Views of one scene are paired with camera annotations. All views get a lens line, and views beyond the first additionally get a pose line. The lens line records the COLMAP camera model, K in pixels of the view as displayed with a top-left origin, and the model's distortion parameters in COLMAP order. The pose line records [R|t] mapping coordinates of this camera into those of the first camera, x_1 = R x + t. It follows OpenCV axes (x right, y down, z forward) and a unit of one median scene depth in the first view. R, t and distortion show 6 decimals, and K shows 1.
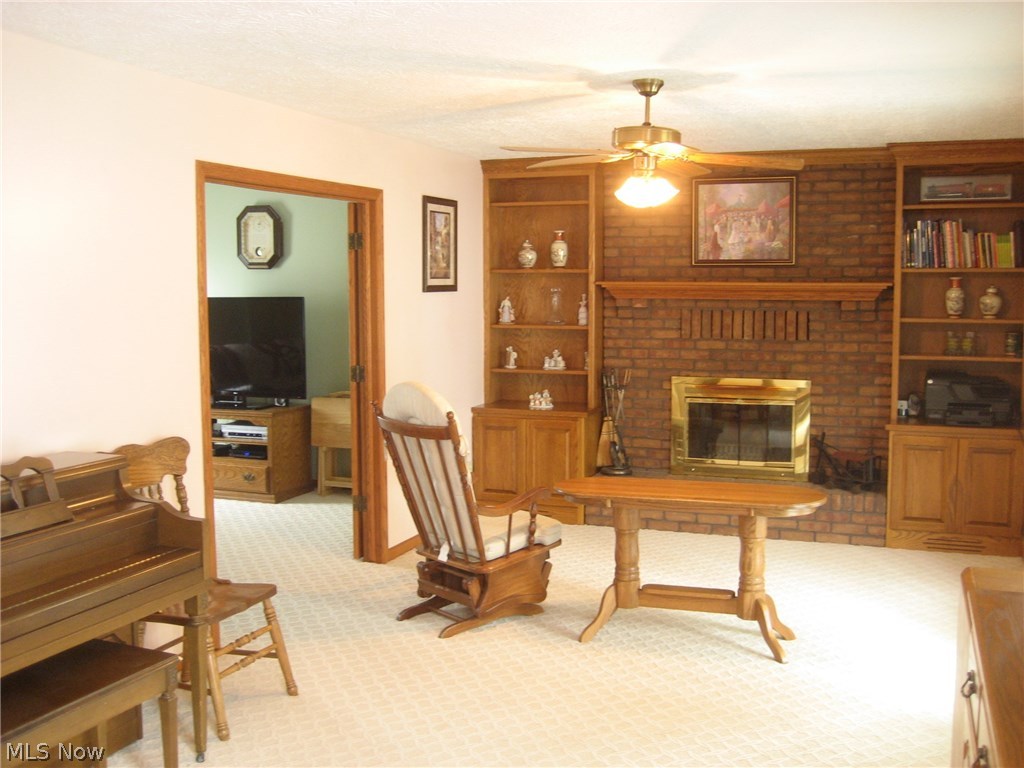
lens RADIAL K [[1062.4, 0, 512.0], [0, 1062.4, 384.0], [0, 0, 1]] dist [-0.147886, 0.217811]
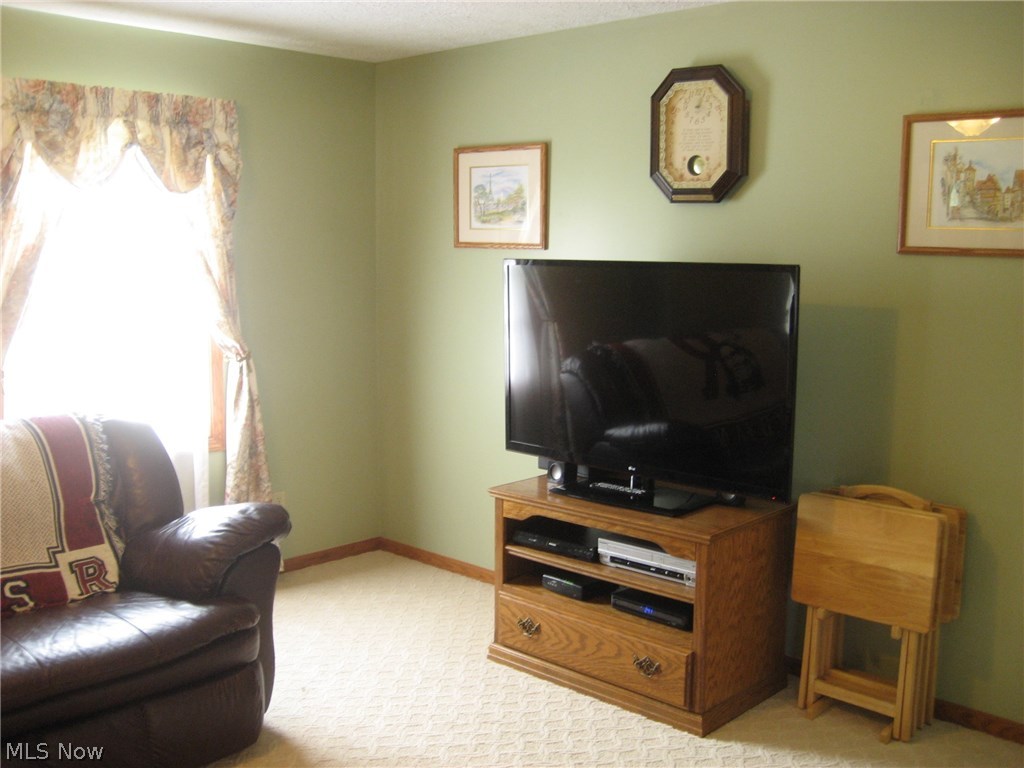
lens RADIAL K [[1062.4, 0, 512.0], [0, 1062.4, 384.0], [0, 0, 1]] dist [-0.147886, 0.217811]
pose [[0.923998, 0.059248, -0.377778, -0.157213], [-0.045144, 0.997917, 0.046091, -0.054915], [0.379722, -0.025534, 0.924748, 0.628974]]
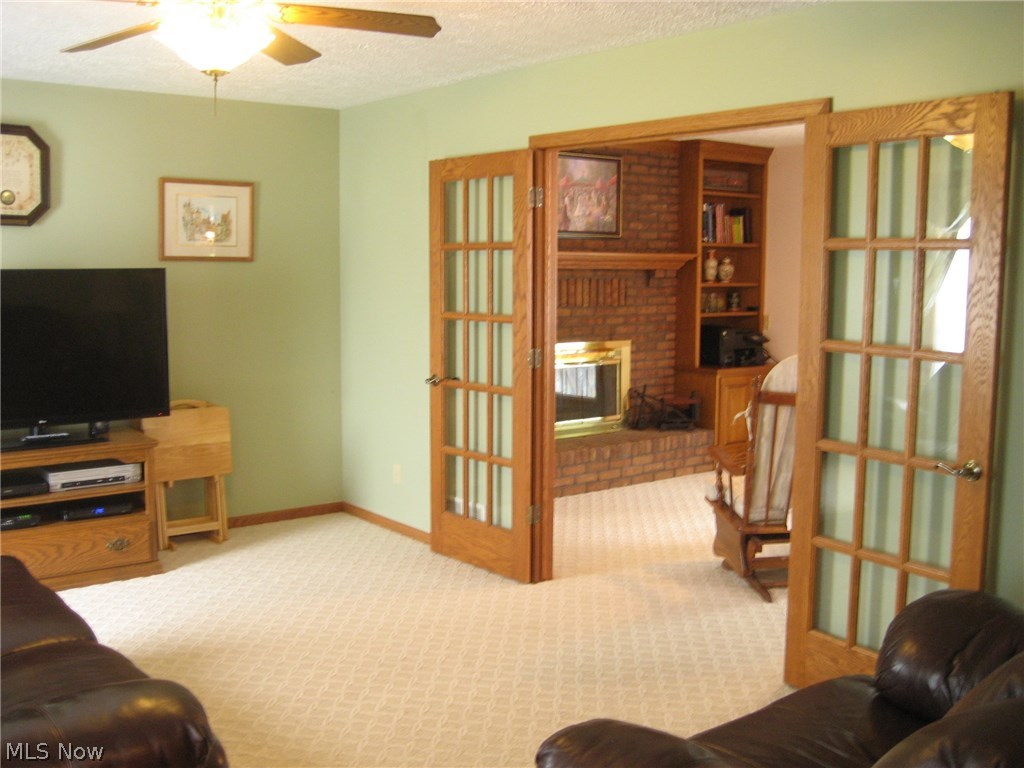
lens RADIAL K [[1062.4, 0, 512.0], [0, 1062.4, 384.0], [0, 0, 1]] dist [-0.147886, 0.217811]
pose [[0.525877, -0.094371, 0.845309, -0.734356], [0.072729, 0.995175, 0.065856, -0.039819], [-0.847446, 0.026847, 0.530203, 0.493144]]
